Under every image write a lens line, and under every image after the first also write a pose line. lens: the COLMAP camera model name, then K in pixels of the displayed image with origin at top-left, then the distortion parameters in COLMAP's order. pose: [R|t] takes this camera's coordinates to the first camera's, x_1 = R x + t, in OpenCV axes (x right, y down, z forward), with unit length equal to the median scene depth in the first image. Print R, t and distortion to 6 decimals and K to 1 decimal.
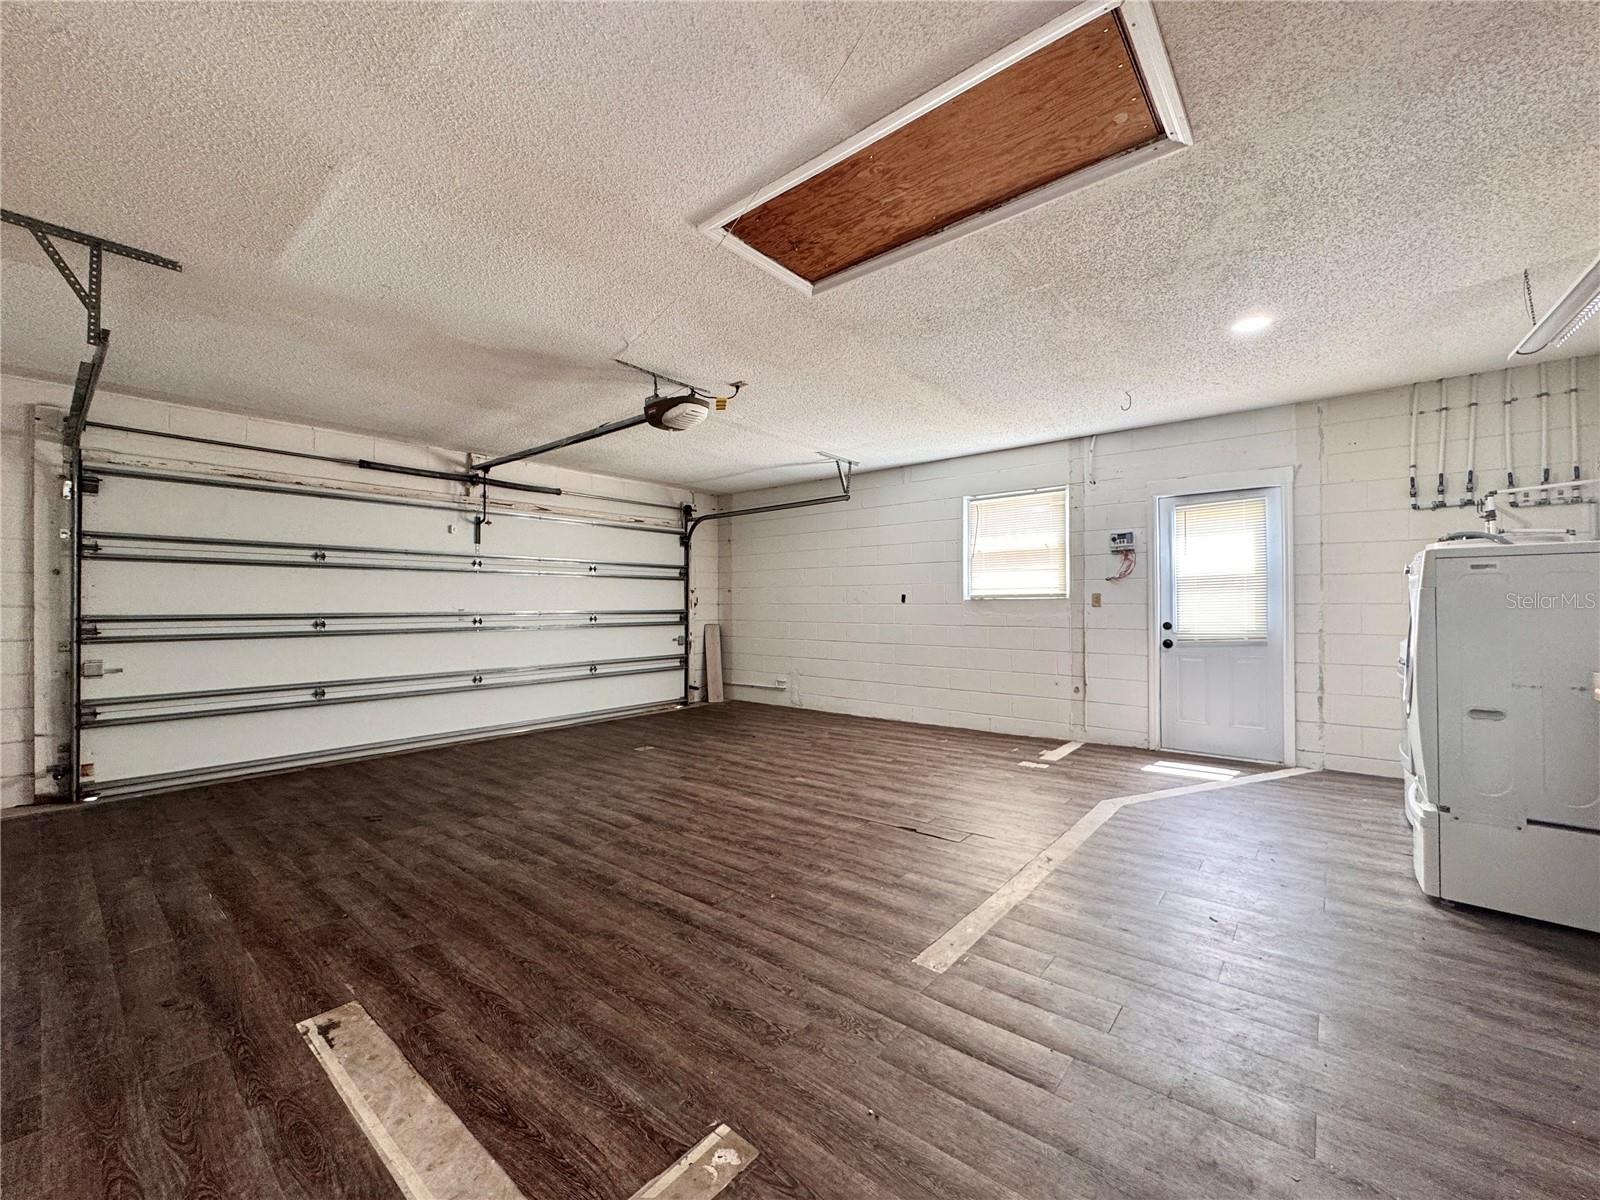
lens RADIAL K [[645.9, 0, 798.9], [0, 645.9, 605.7], [0, 0, 1]] dist [0.002426, 0.000300]
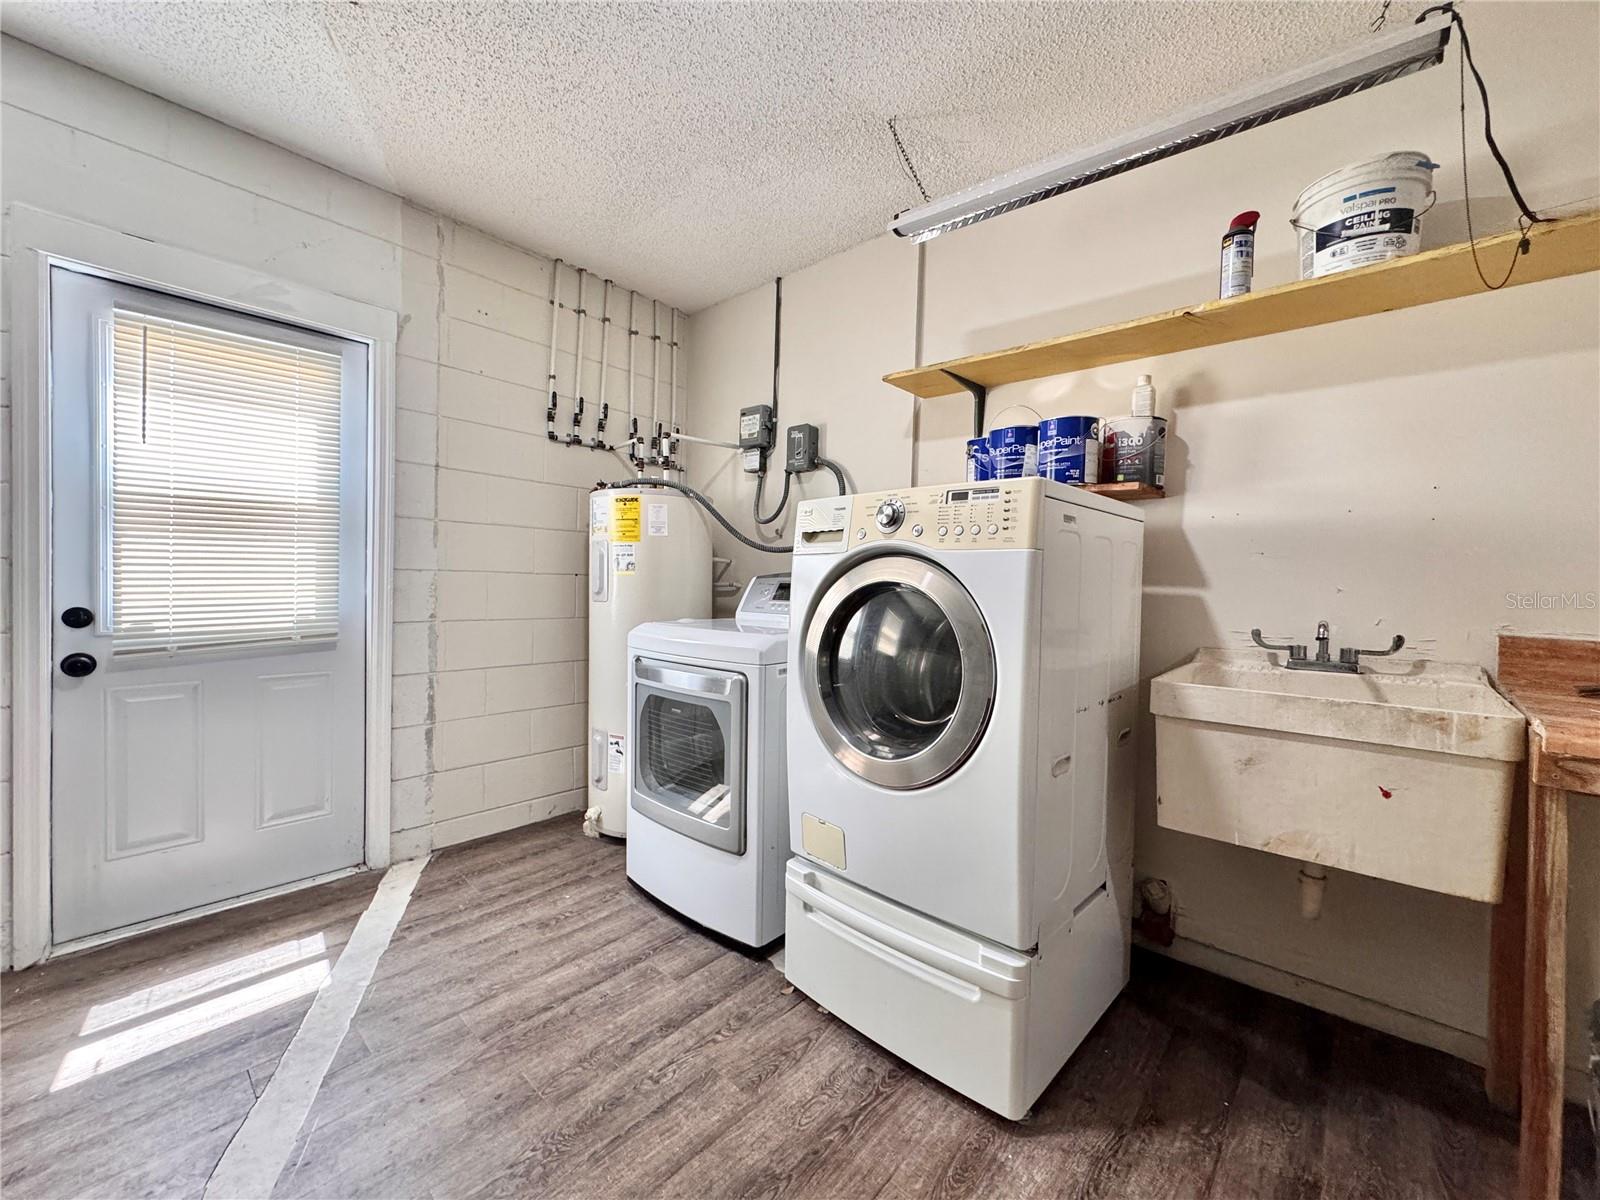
lens RADIAL K [[645.9, 0, 800.3], [0, 645.9, 591.6], [0, 0, 1]] dist [0.002426, 0.000300]
pose [[0.031575, -0.012391, 0.999425, 0.235425], [-0.026499, 0.999561, 0.013230, 0.000229], [-0.999150, -0.026902, 0.031233, 0.648550]]
